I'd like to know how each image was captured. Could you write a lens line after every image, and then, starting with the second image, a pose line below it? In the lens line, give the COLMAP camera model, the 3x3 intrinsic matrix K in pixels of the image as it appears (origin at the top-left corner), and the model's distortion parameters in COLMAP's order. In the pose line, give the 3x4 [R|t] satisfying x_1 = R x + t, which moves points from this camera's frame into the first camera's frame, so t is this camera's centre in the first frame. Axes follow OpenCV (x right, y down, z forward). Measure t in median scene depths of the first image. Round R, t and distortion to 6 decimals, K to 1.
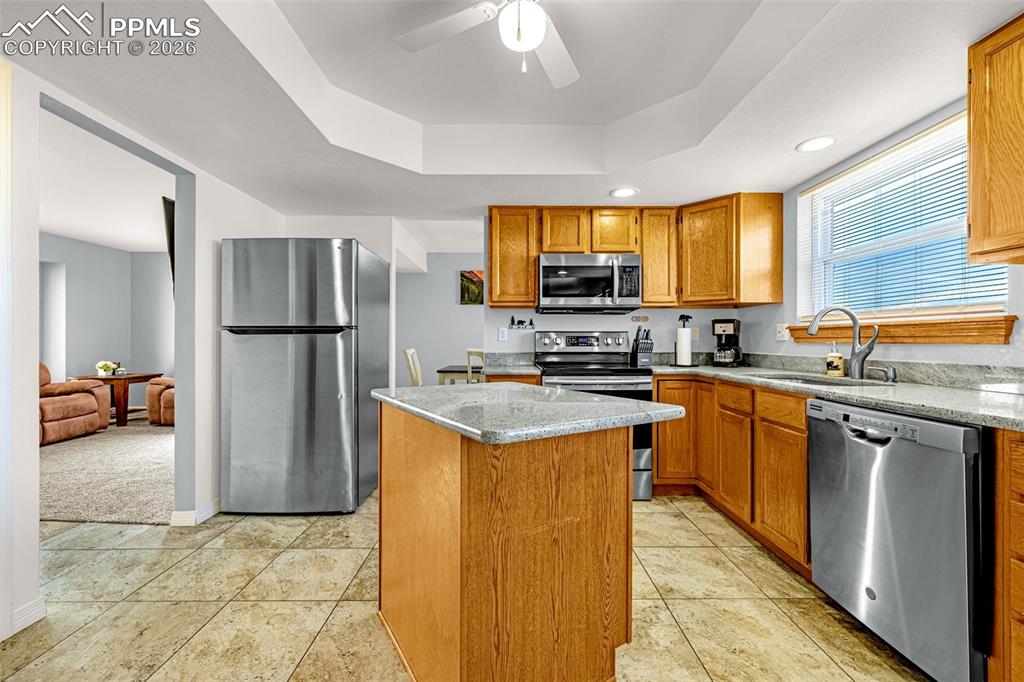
lens RADIAL K [[434.6, 0, 520.4], [0, 434.6, 341.7], [0, 0, 1]] dist [0.001819, -0.001164]
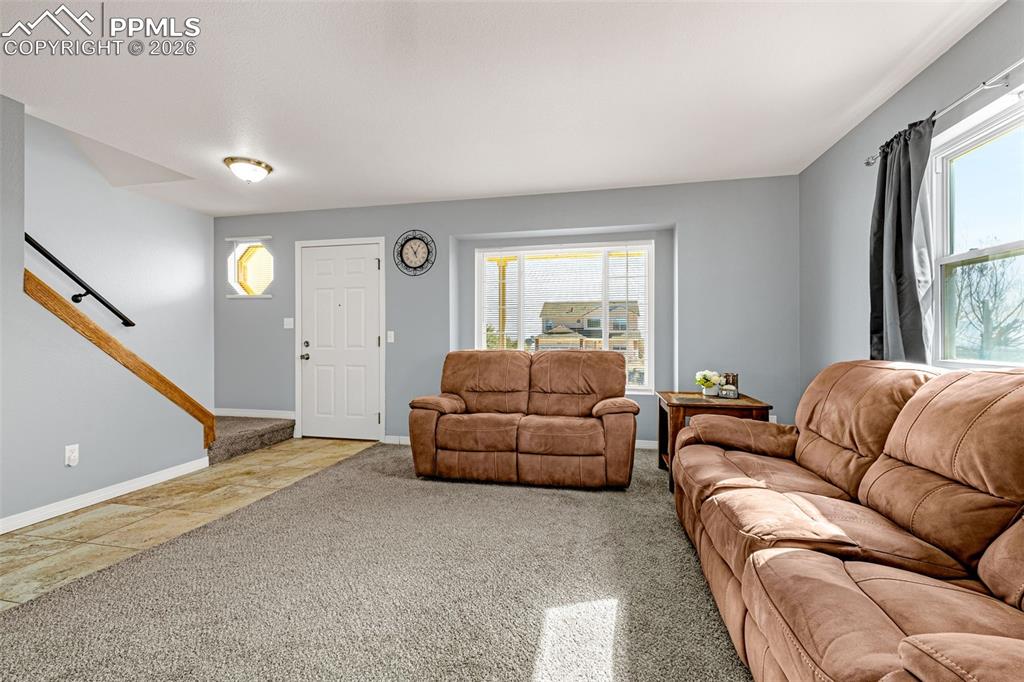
lens RADIAL K [[434.6, 0, 512.0], [0, 434.6, 338.6], [0, 0, 1]] dist [0.001819, -0.001164]
pose [[-0.218716, 0.002859, -0.975784, -0.642928], [0.001599, 0.999995, 0.002572, -0.003759], [0.975787, -0.000997, -0.218720, 1.810258]]
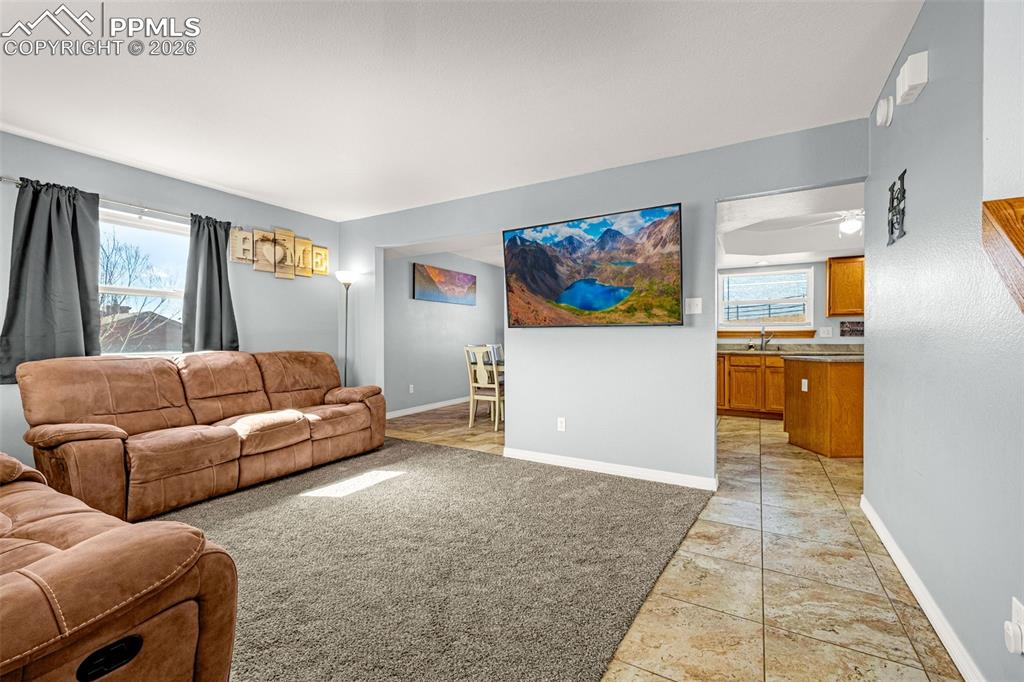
lens RADIAL K [[434.6, 0, 510.4], [0, 434.6, 335.7], [0, 0, 1]] dist [0.001819, -0.001164]
pose [[0.505655, 0.000662, 0.862735, -1.975042], [0.003532, 0.999990, -0.002837, -0.006196], [-0.862728, 0.004482, 0.505648, 0.814010]]
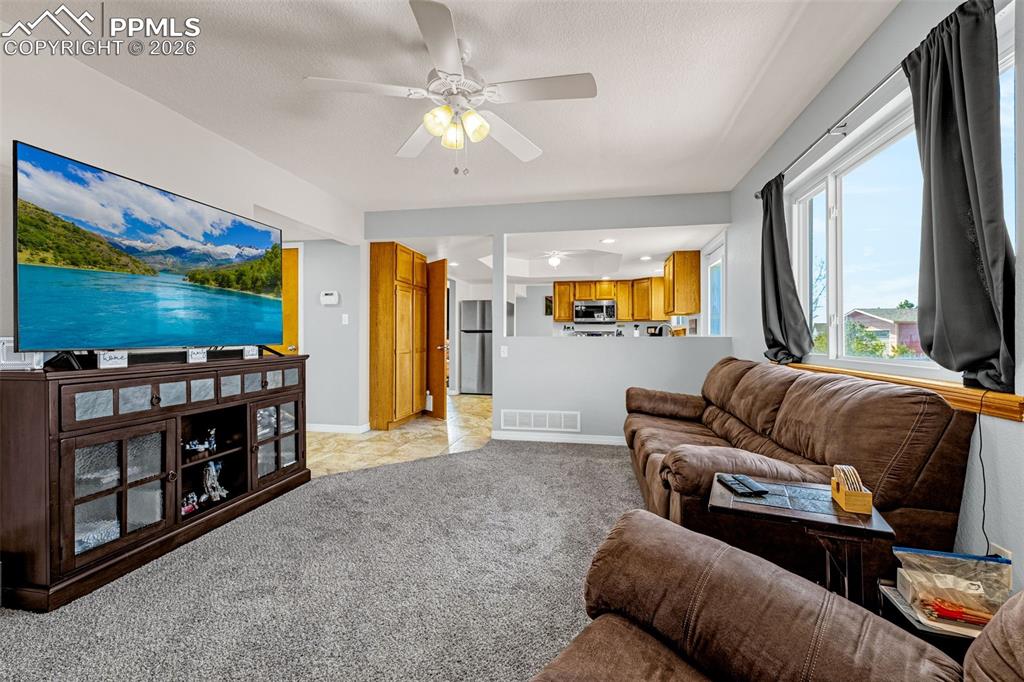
lens RADIAL K [[434.6, 0, 507.4], [0, 434.6, 337.6], [0, 0, 1]] dist [0.001819, -0.001164]
pose [[0.971866, 0.002922, -0.235517, 0.303983], [-0.003474, 0.999992, -0.001929, 0.018668], [0.235509, 0.002693, 0.971868, -1.765934]]
